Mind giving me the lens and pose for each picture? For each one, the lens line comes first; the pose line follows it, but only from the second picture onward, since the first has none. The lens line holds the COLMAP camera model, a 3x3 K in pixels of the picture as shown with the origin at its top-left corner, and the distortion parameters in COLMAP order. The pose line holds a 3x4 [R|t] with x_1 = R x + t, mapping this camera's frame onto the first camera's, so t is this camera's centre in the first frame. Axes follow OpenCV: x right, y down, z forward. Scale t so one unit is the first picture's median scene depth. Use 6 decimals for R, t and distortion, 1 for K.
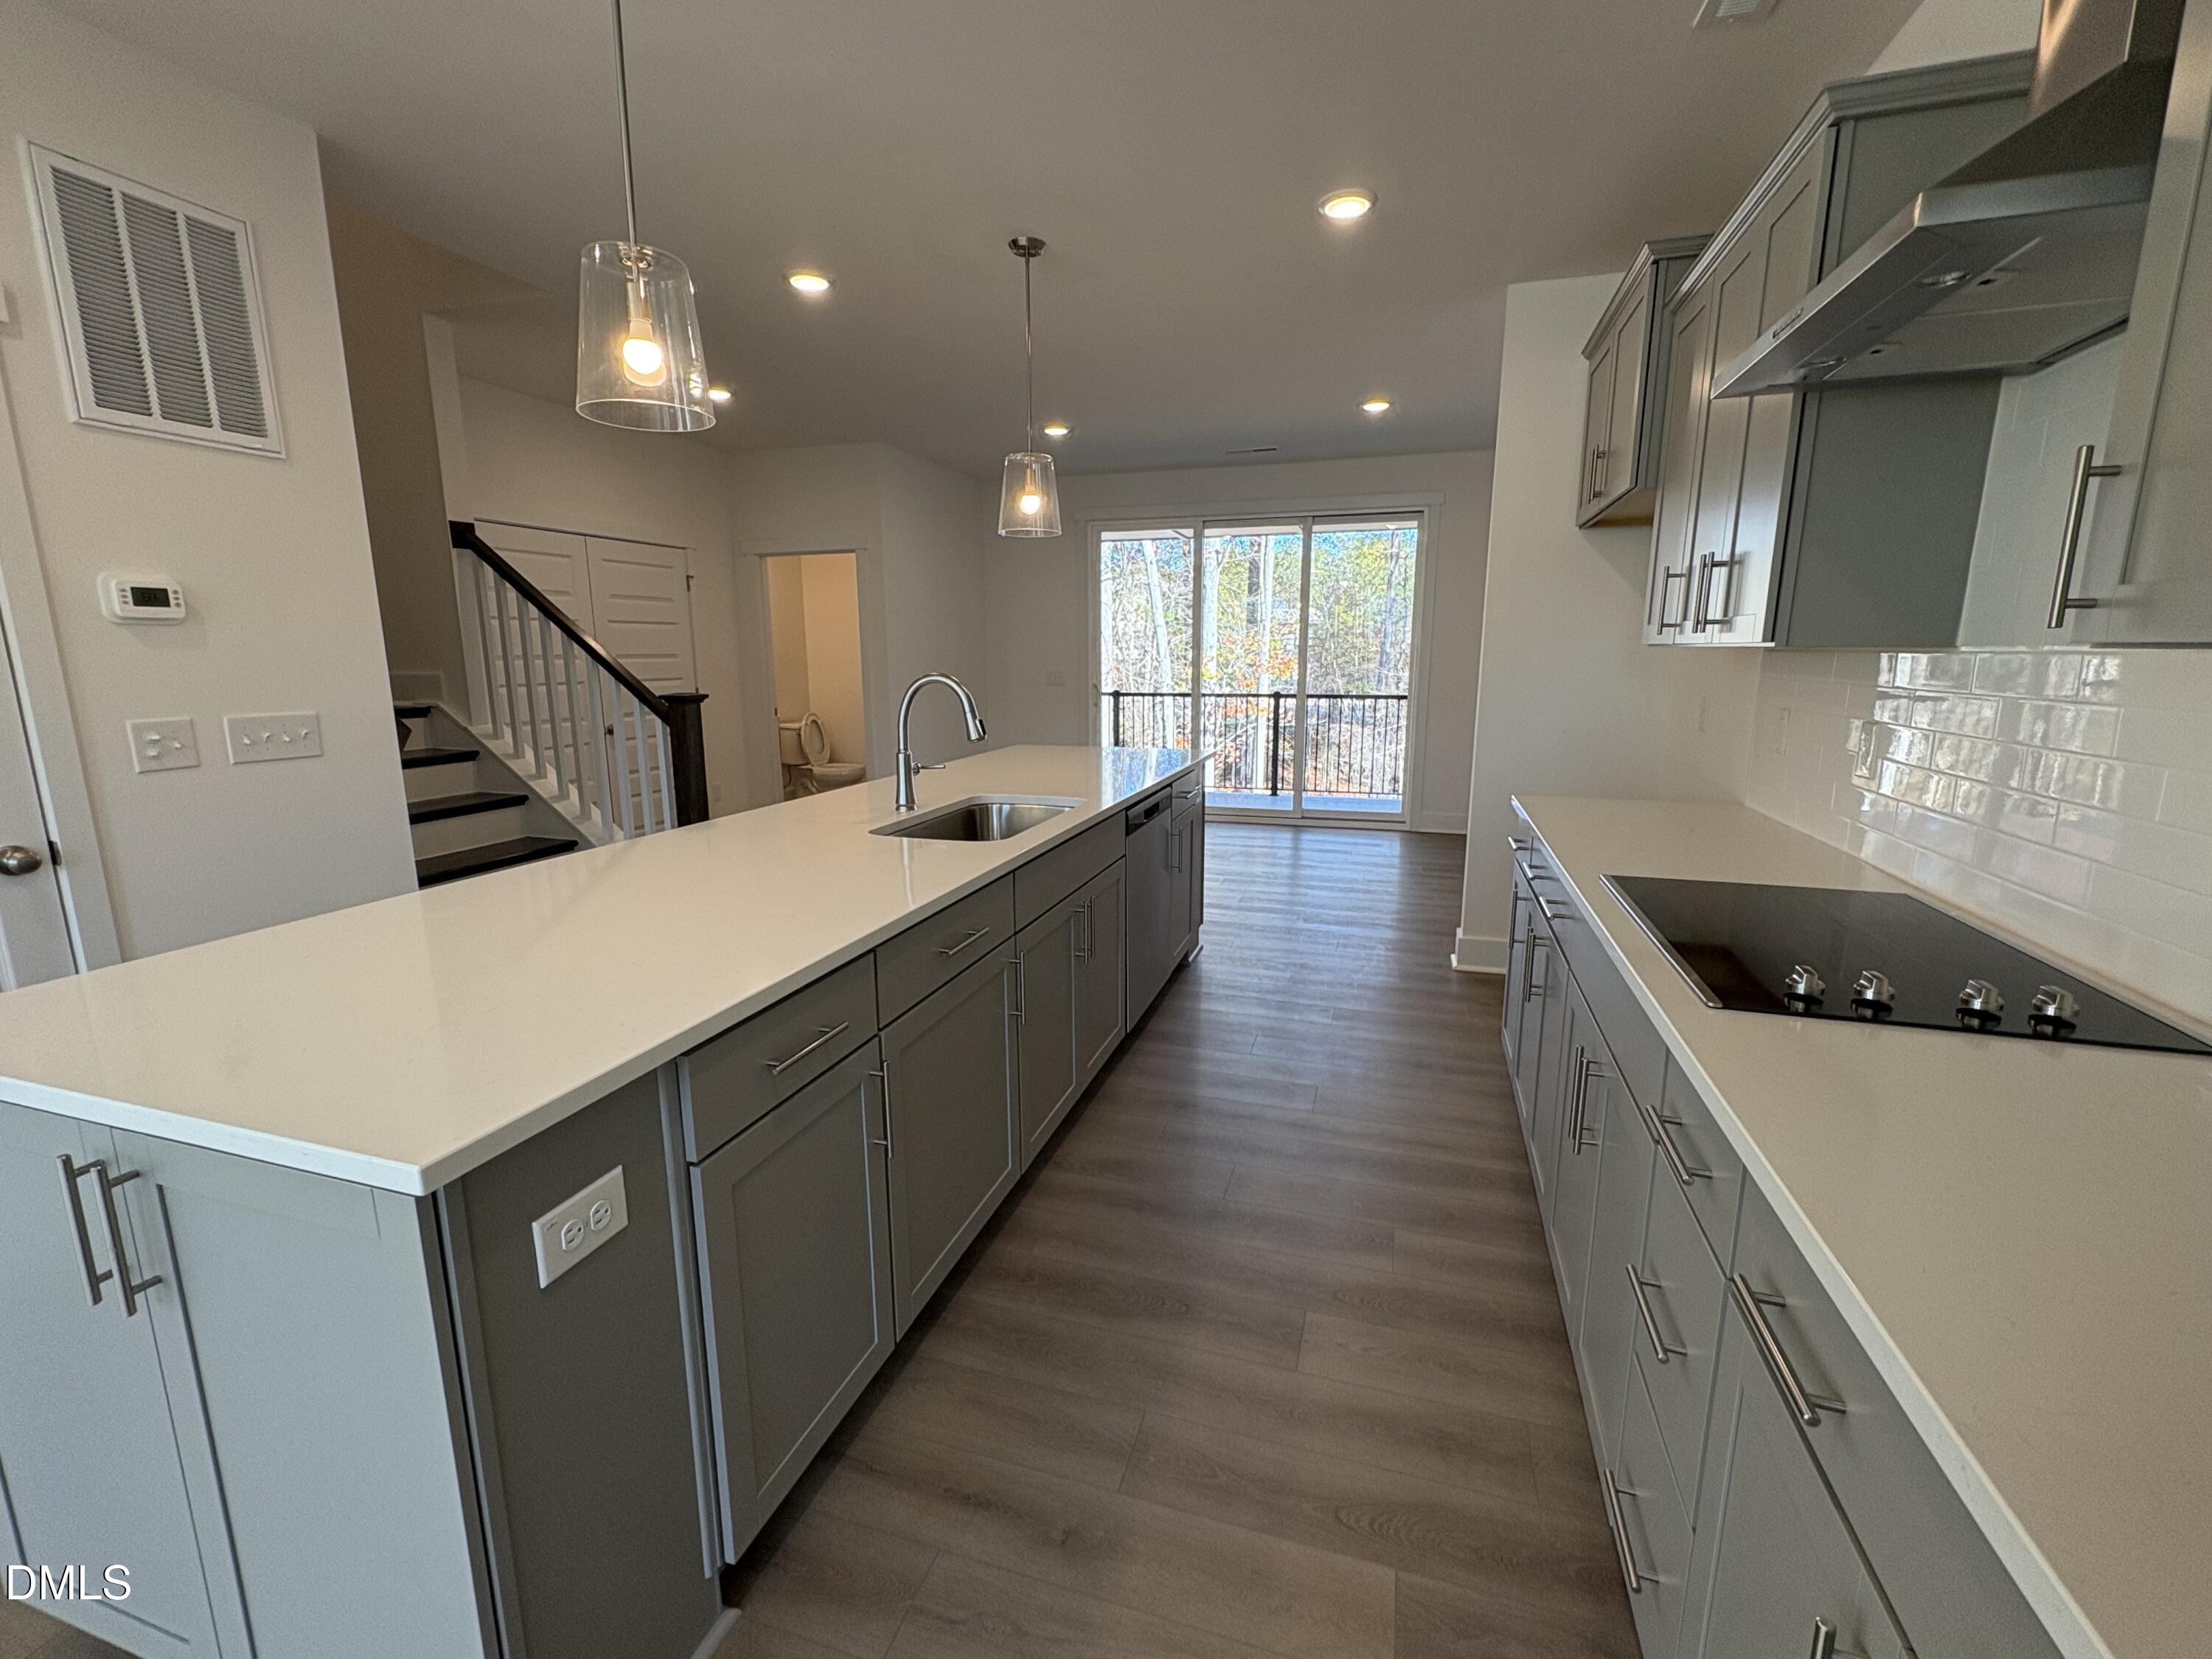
lens RADIAL K [[949.2, 0, 1104.8], [0, 949.2, 829.7], [0, 0, 1]] dist [0.001199, 0.000278]
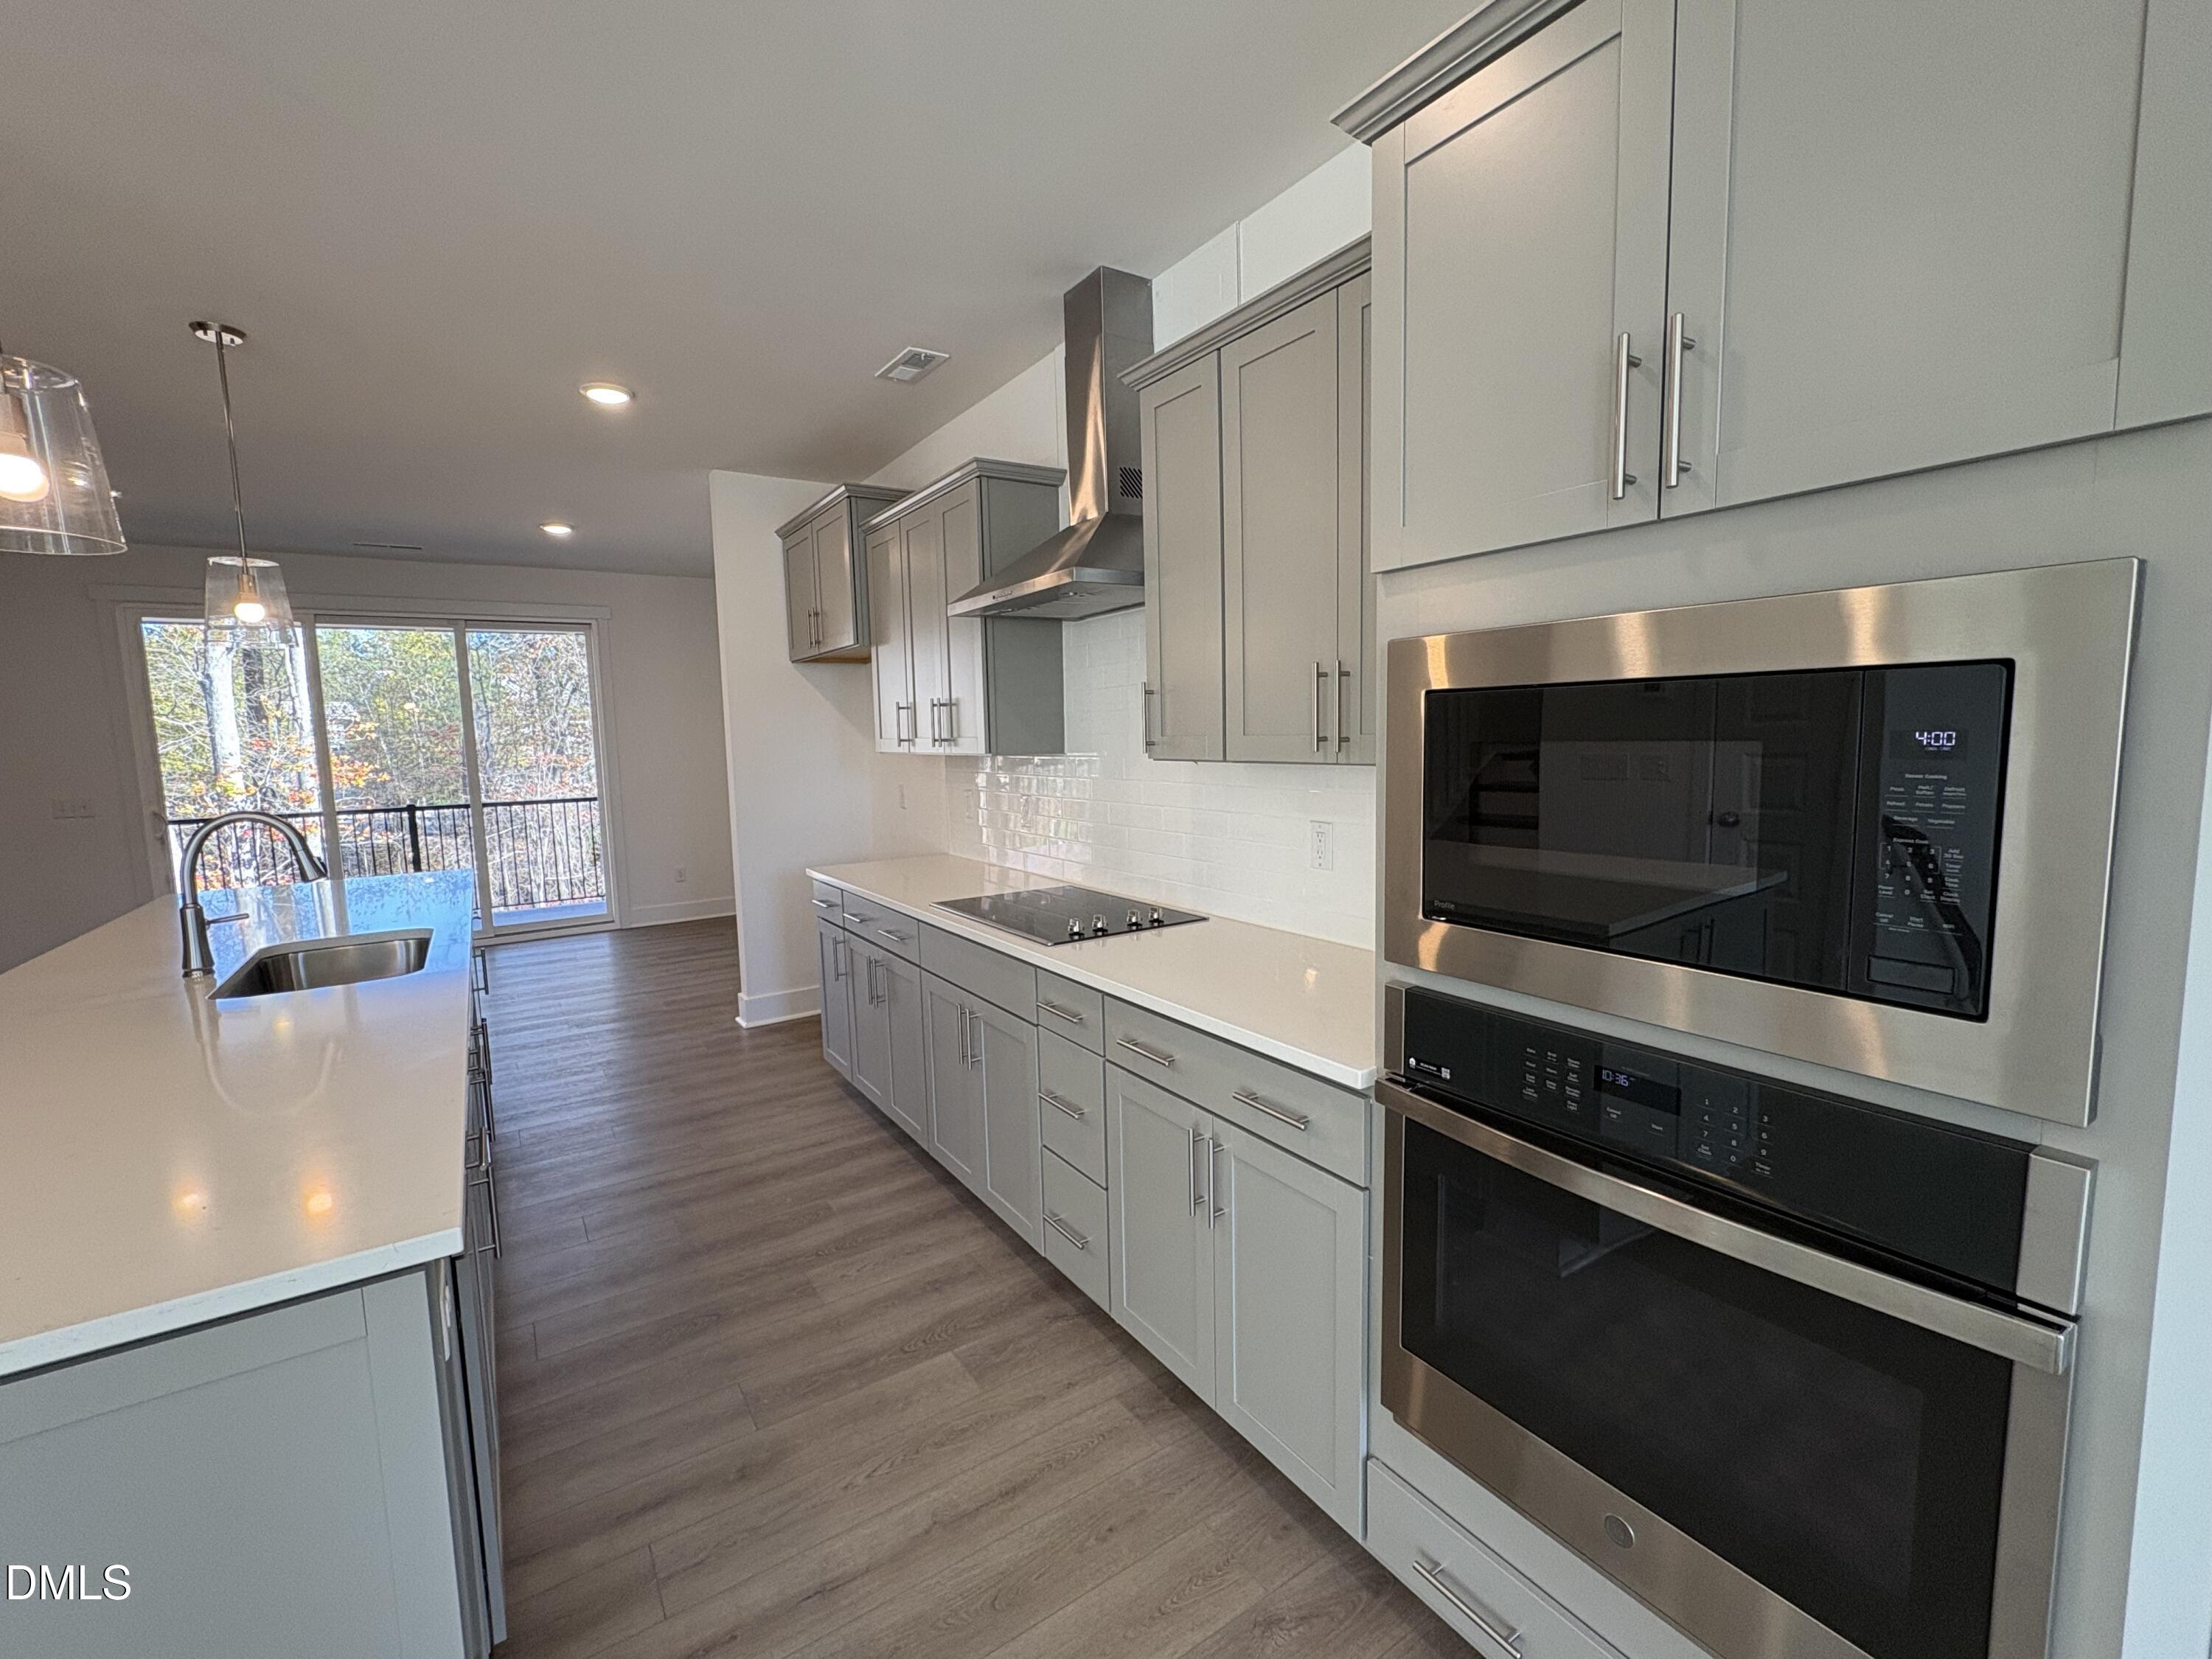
lens RADIAL K [[949.2, 0, 1101.4], [0, 949.2, 829.1], [0, 0, 1]] dist [0.001199, 0.000278]
pose [[0.631749, -0.095252, 0.769299, -0.297312], [0.169132, 0.985449, -0.016877, 0.001294], [-0.756497, 0.140775, 0.638666, -0.137348]]
